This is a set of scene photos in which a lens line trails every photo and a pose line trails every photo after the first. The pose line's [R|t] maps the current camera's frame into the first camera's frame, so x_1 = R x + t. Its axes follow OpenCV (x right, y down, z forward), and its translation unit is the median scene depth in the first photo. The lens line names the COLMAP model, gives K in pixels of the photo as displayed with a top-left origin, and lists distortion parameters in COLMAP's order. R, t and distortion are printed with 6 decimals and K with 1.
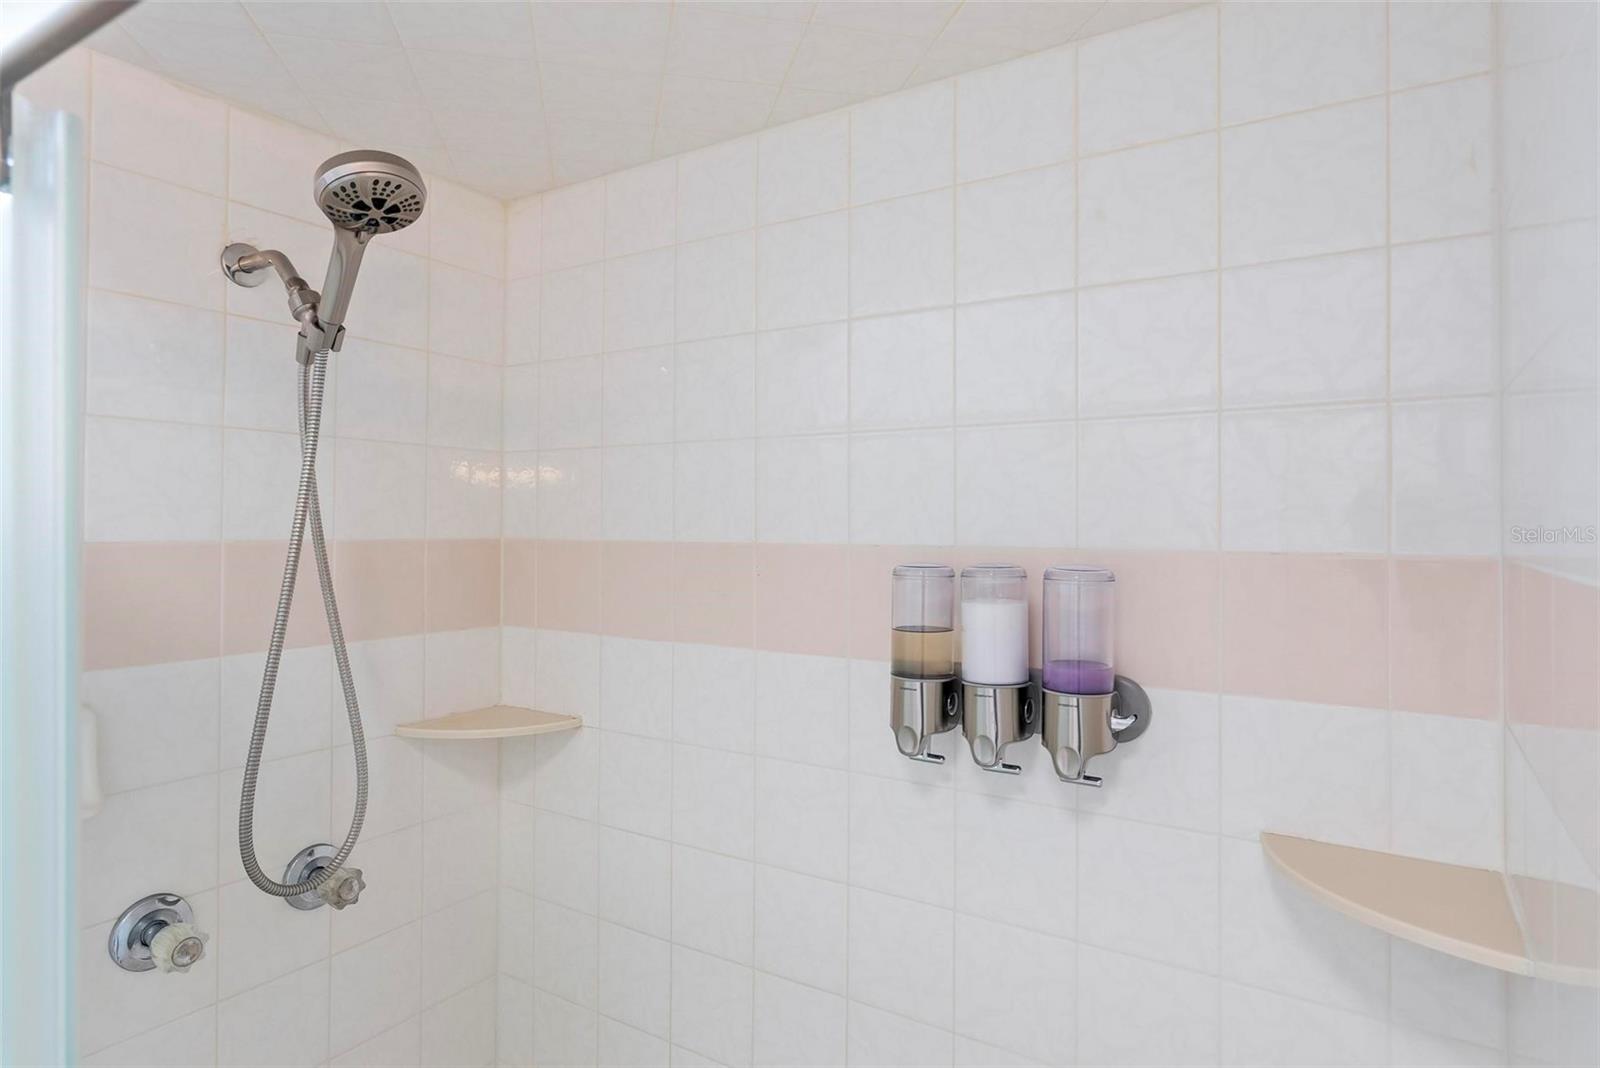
lens RADIAL K [[916.9, 0, 804.0], [0, 916.9, 532.3], [0, 0, 1]] dist [-0.004227, -0.000002]
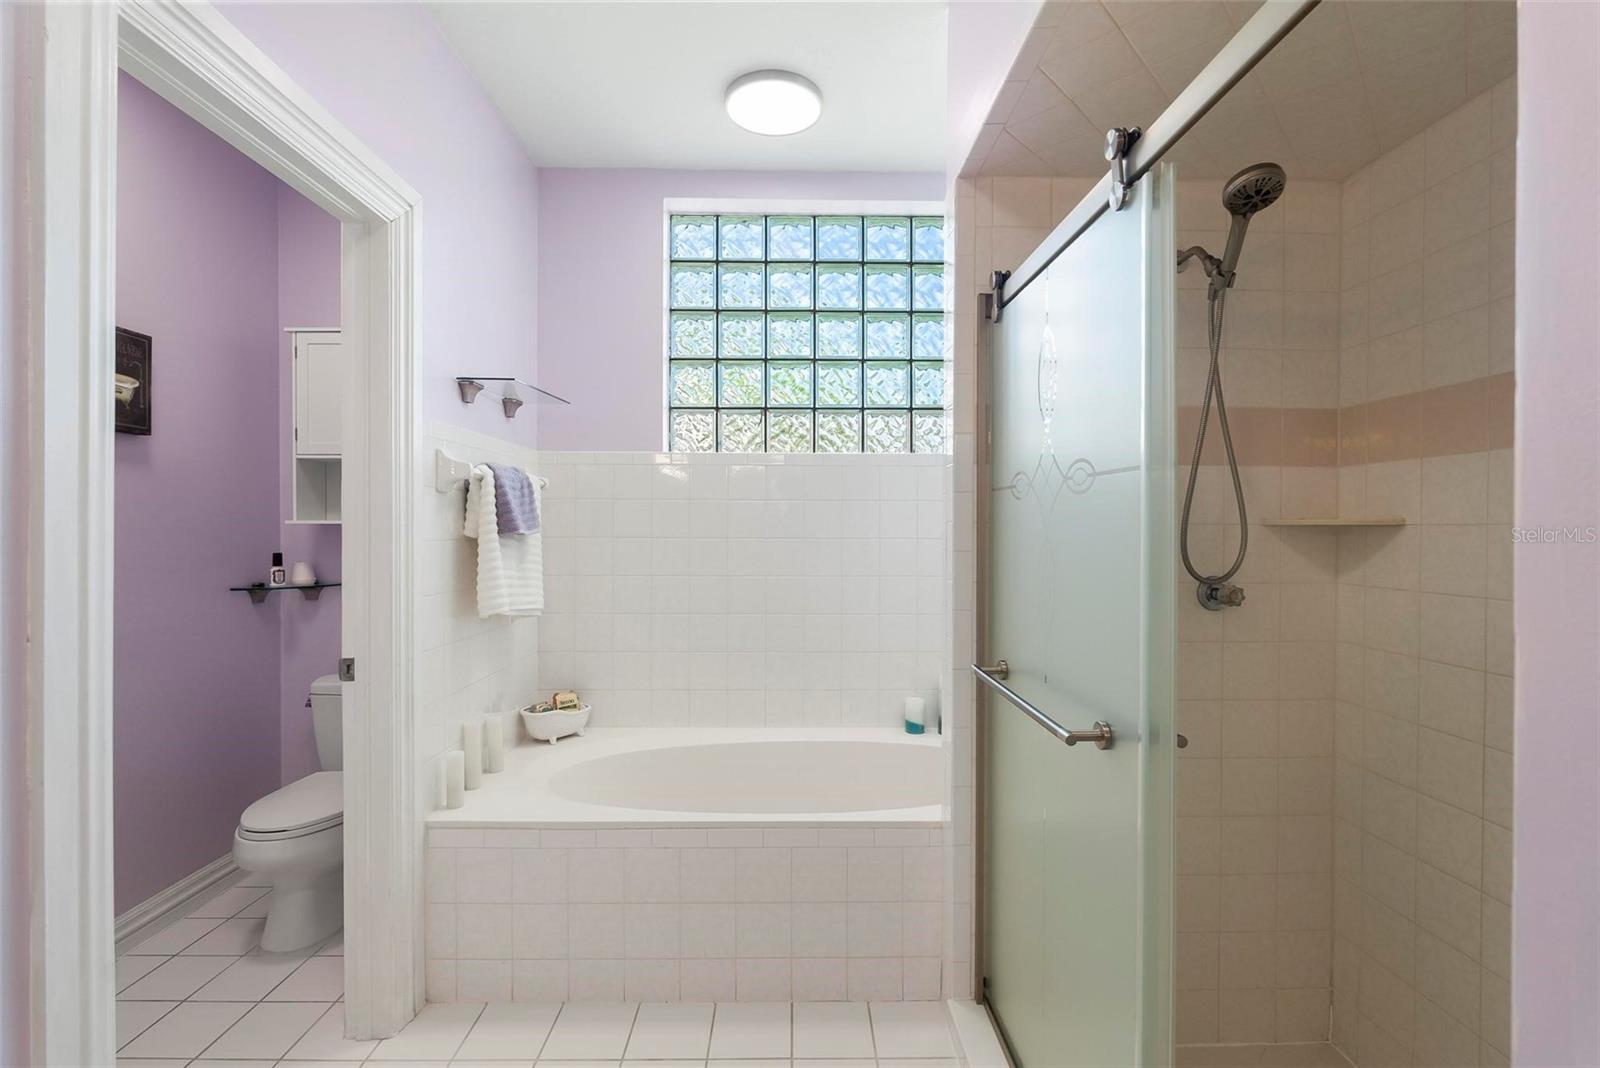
lens RADIAL K [[704.7, 0, 803.4], [0, 704.7, 535.3], [0, 0, 1]] dist [-0.008626, 0.001370]
pose [[0.559357, 0.002638, -0.828923, 0.182316], [0.003574, 0.999978, 0.005594, 0.290526], [0.828919, -0.006091, 0.559335, -0.509671]]
